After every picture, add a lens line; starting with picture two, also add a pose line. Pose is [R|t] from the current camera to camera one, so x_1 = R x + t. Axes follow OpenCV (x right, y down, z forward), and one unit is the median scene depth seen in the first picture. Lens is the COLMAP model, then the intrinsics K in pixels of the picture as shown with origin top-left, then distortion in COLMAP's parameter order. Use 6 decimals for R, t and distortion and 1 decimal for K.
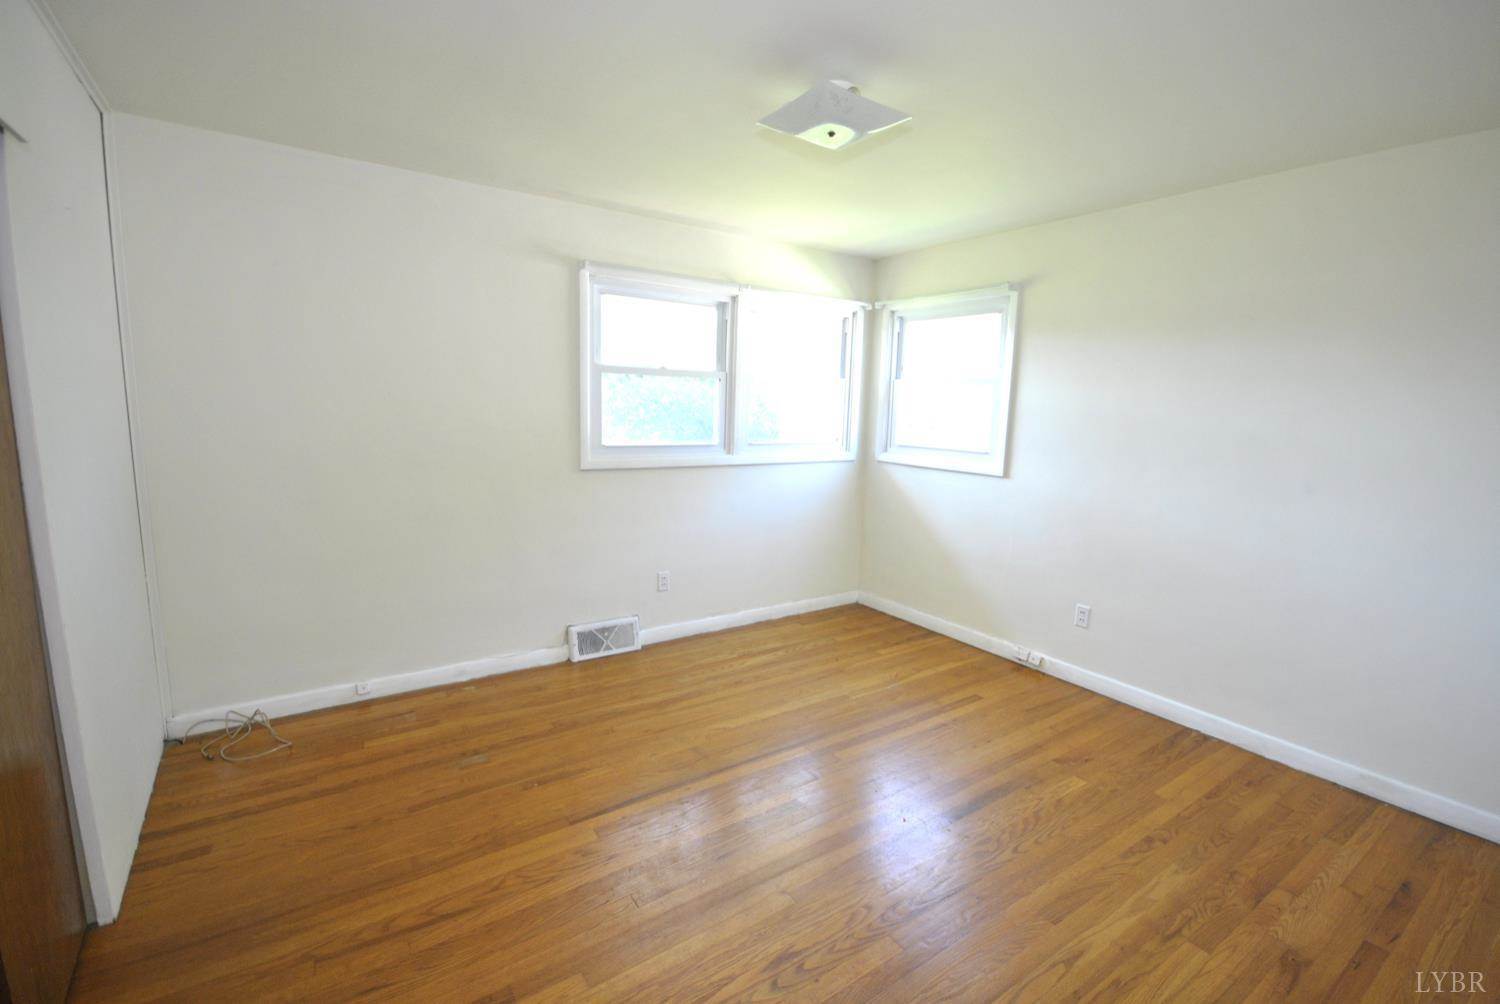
lens RADIAL K [[660.1, 0, 750.1], [0, 660.1, 509.0], [0, 0, 1]] dist [0.011120, -0.011305]
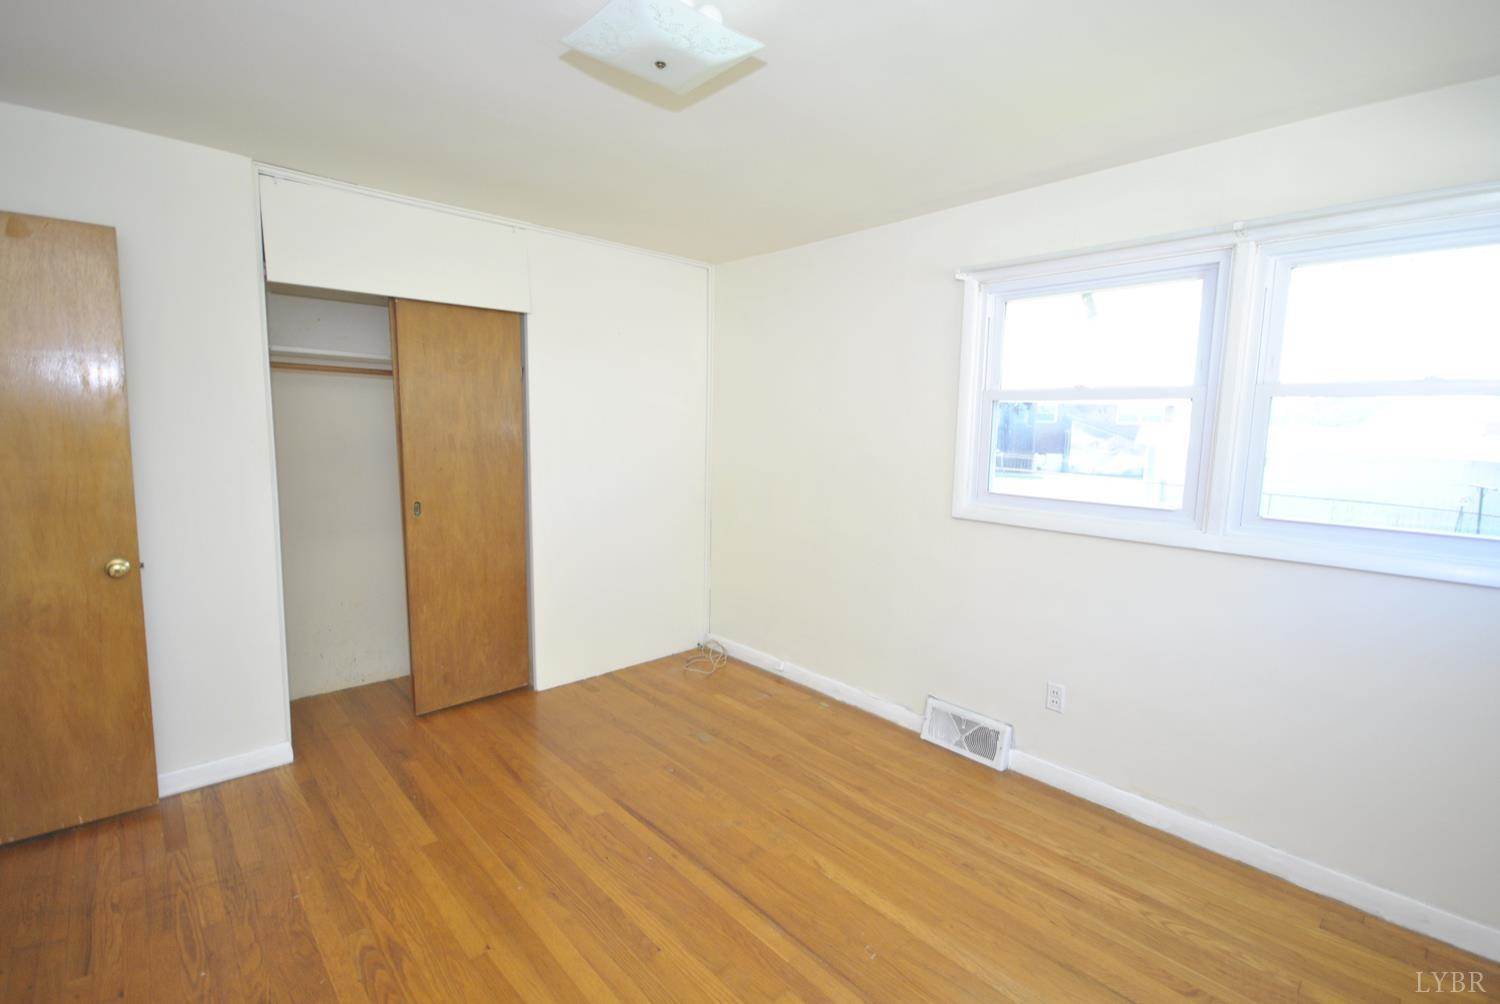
lens RADIAL K [[660.1, 0, 750.5], [0, 660.1, 499.6], [0, 0, 1]] dist [0.011120, -0.011305]
pose [[0.145336, 0.079379, -0.986193, 0.526897], [-0.168907, 0.984134, 0.054321, -0.082057], [0.974858, 0.158680, 0.156438, 0.607163]]
